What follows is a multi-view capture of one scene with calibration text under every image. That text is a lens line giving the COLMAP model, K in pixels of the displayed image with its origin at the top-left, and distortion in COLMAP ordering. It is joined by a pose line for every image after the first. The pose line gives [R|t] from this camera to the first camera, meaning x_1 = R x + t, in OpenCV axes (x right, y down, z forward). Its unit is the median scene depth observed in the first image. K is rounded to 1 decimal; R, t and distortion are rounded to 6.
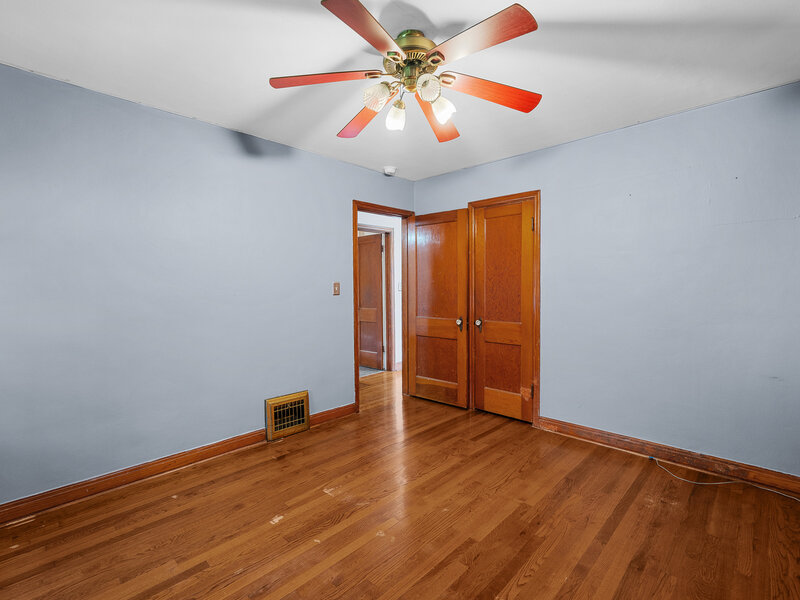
lens RADIAL K [[385.9, 0, 400.0], [0, 385.9, 300.0], [0, 0, 1]] dist [0.000246, 0.000454]
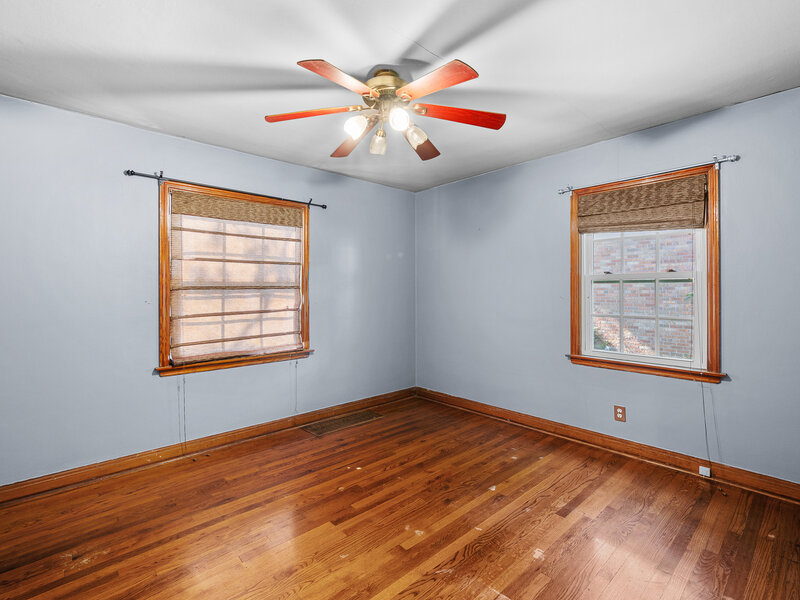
lens RADIAL K [[380.8, 0, 400.0], [0, 380.8, 300.0], [0, 0, 1]] dist [0.000616, 0.000360]
pose [[-0.998005, 0.011788, 0.062021, -0.050015], [0.015916, 0.997660, 0.066493, -0.053920], [-0.061092, 0.067347, -0.995857, 1.411378]]
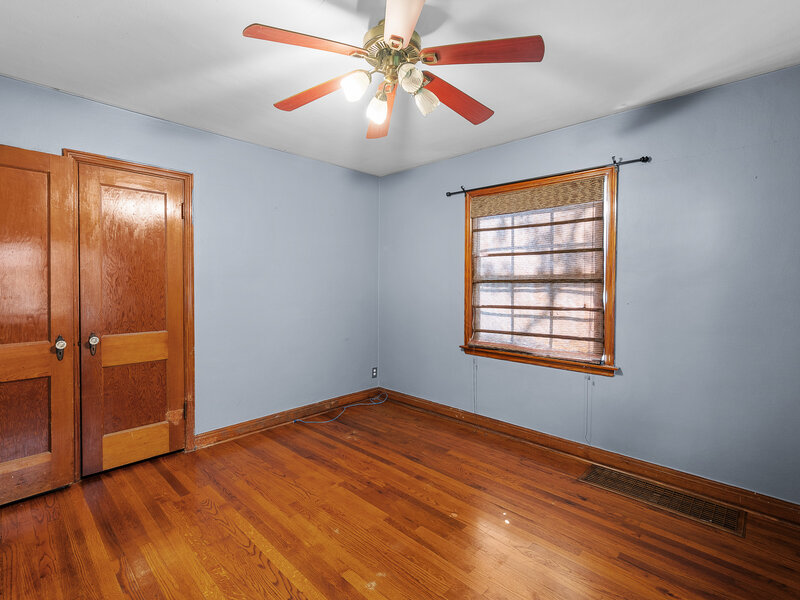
lens RADIAL K [[385.9, 0, 400.0], [0, 385.9, 300.0], [0, 0, 1]] dist [0.000246, 0.000454]
pose [[-0.010078, -0.035319, 0.999325, -0.609999], [0.034855, 0.998756, 0.035650, -0.020198], [-0.999342, 0.035191, -0.008834, 0.665259]]
